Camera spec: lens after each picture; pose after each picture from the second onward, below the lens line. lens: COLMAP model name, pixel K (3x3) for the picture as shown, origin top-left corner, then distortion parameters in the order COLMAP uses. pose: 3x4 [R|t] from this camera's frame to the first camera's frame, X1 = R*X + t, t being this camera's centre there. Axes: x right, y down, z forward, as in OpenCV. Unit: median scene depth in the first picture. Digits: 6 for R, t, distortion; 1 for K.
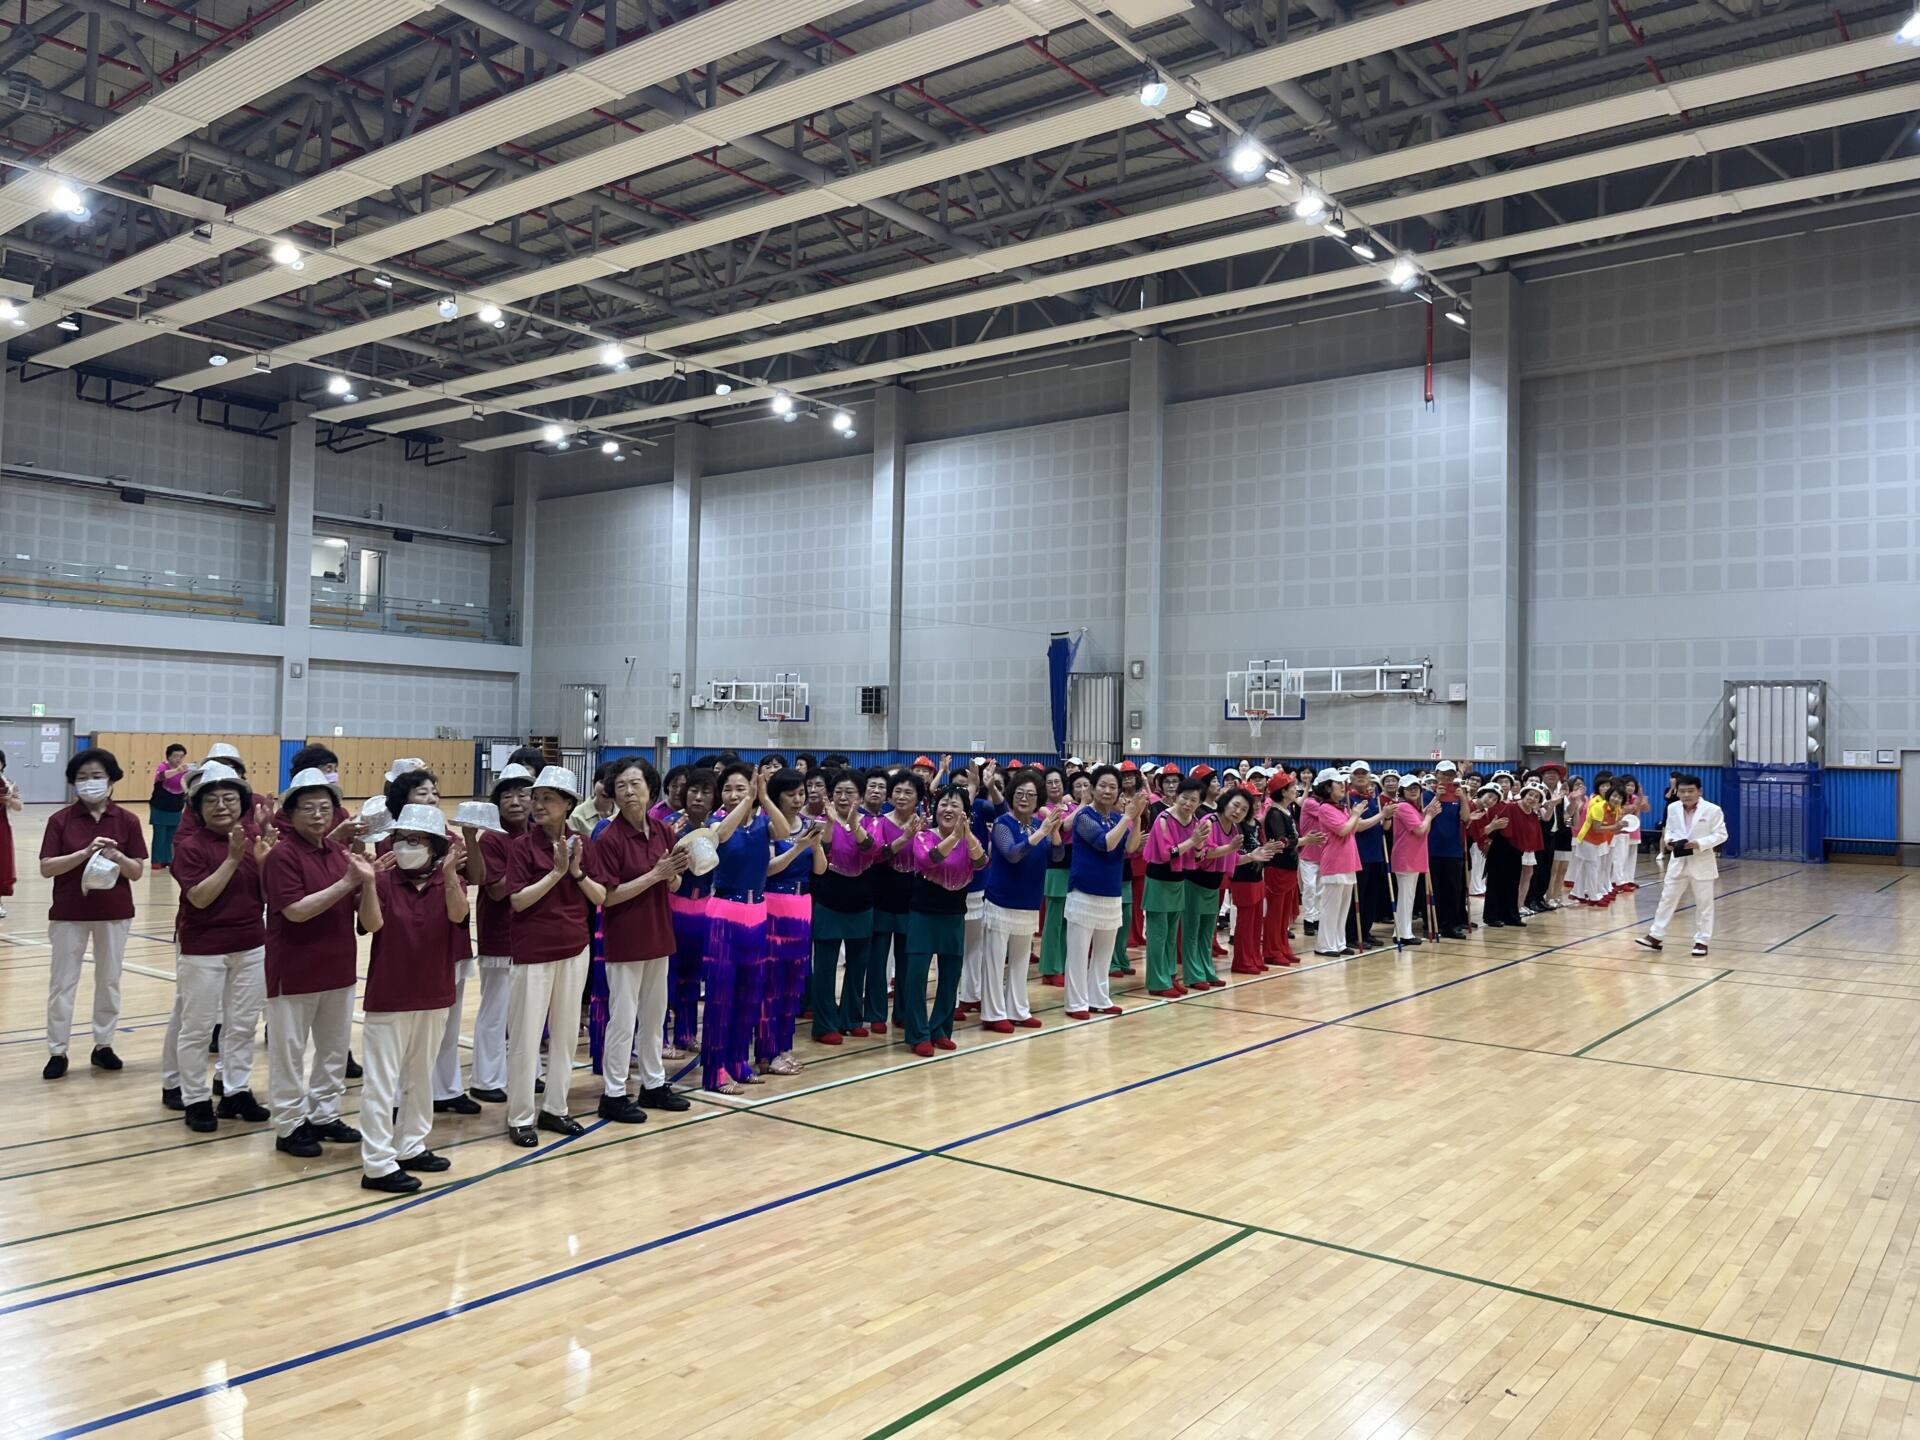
lens RADIAL K [[1474.3, 0, 960.1], [0, 1474.3, 720.4], [0, 0, 1]] dist [0.033475, -0.050418]
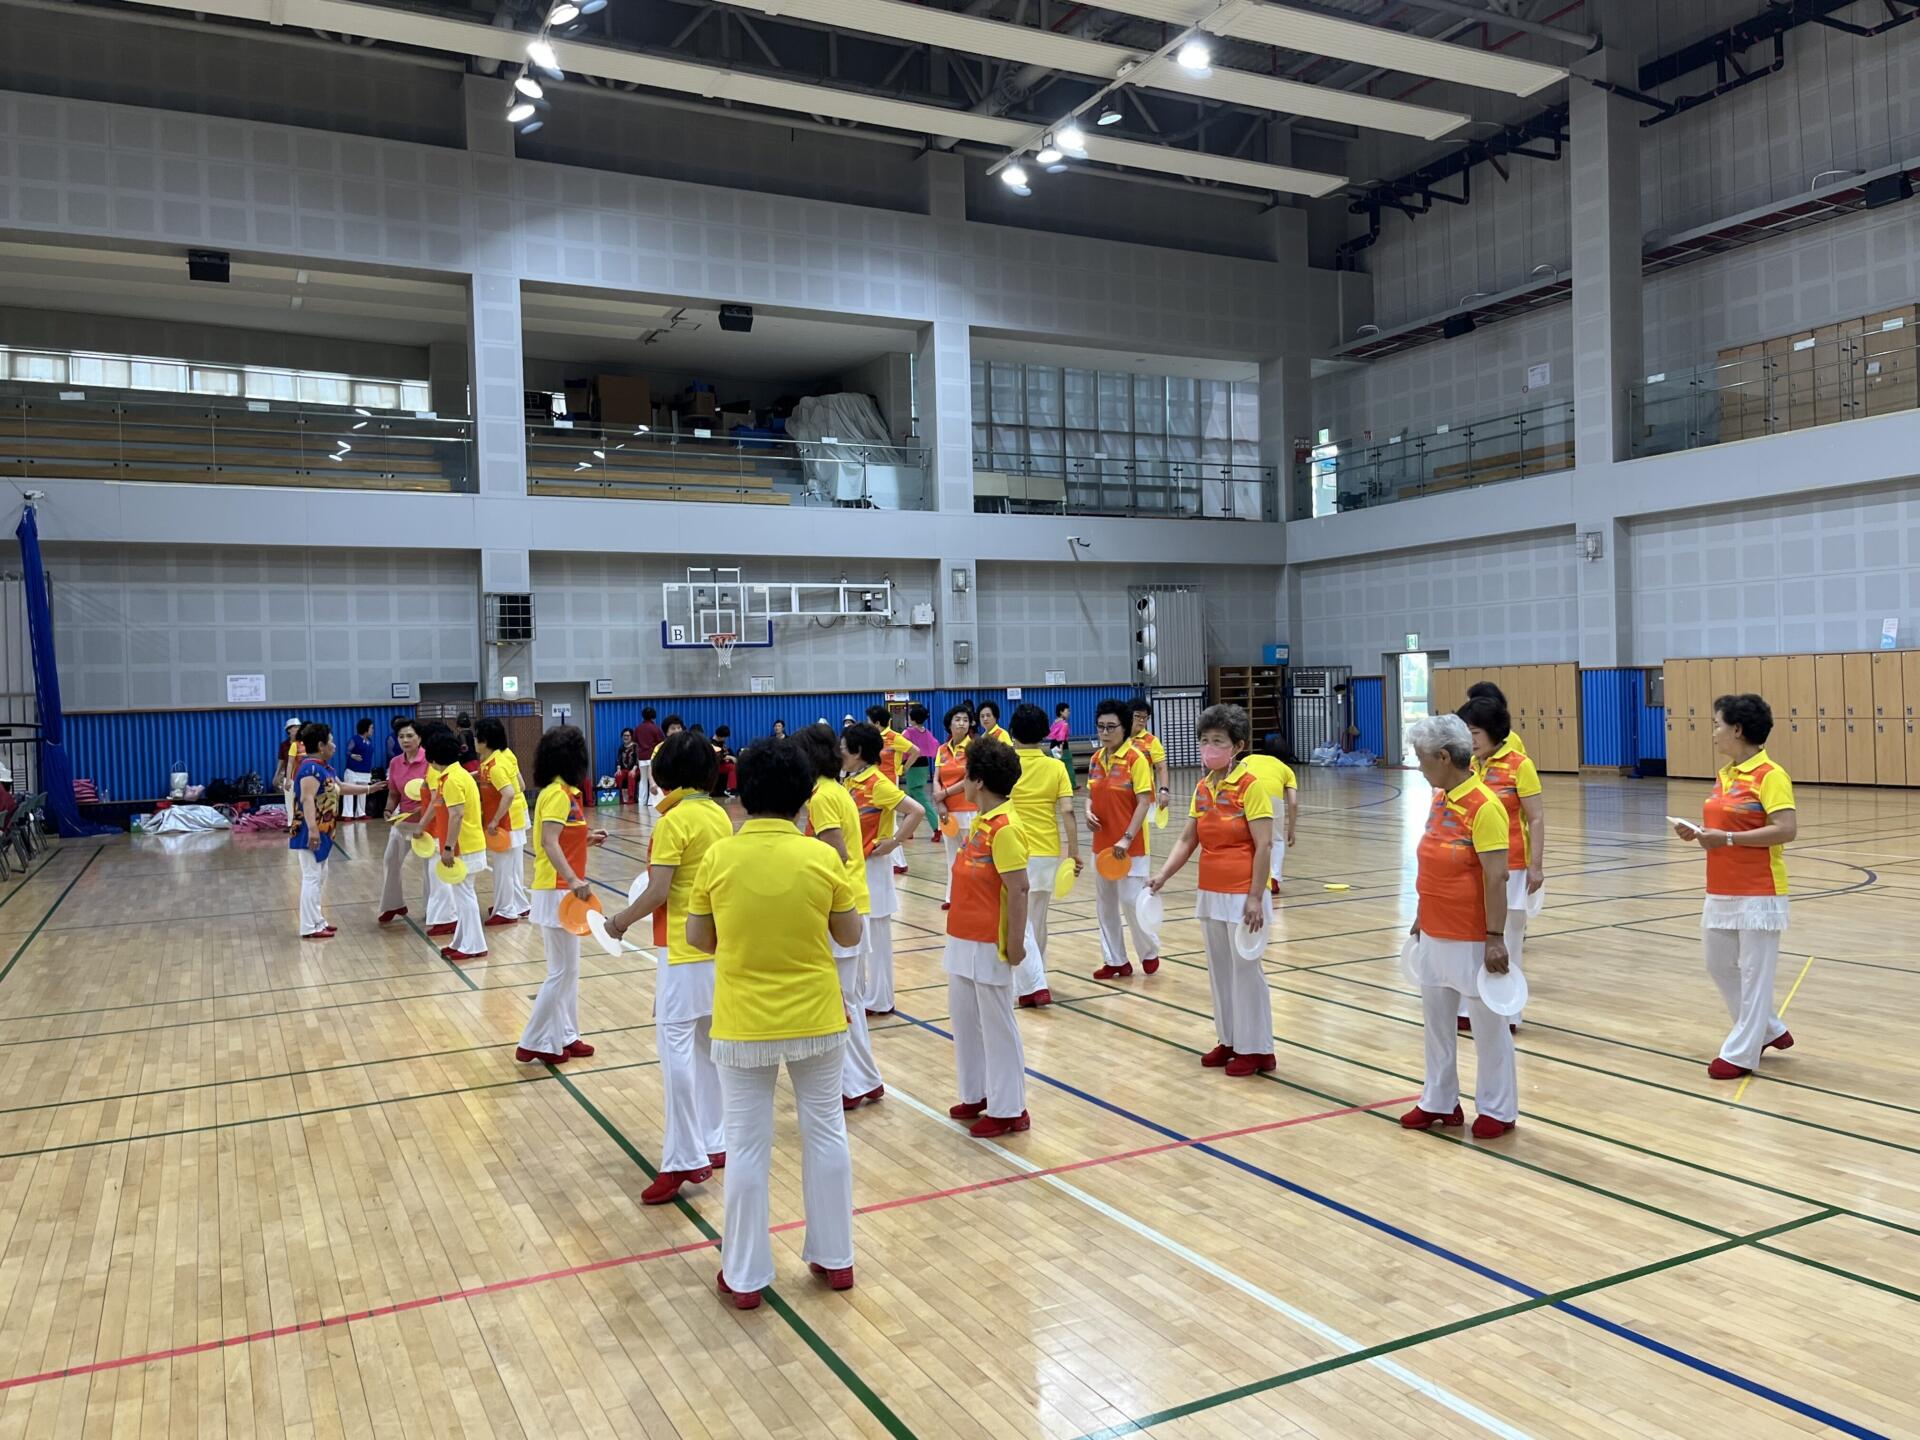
lens RADIAL K [[1474.3, 0, 960.9], [0, 1474.3, 720.0], [0, 0, 1]] dist [0.033475, -0.050418]
pose [[0.424527, -0.044158, 0.904338, -0.326914], [0.013034, 0.999005, 0.042662, 0.004695], [-0.905321, -0.006324, 0.424680, 0.391055]]
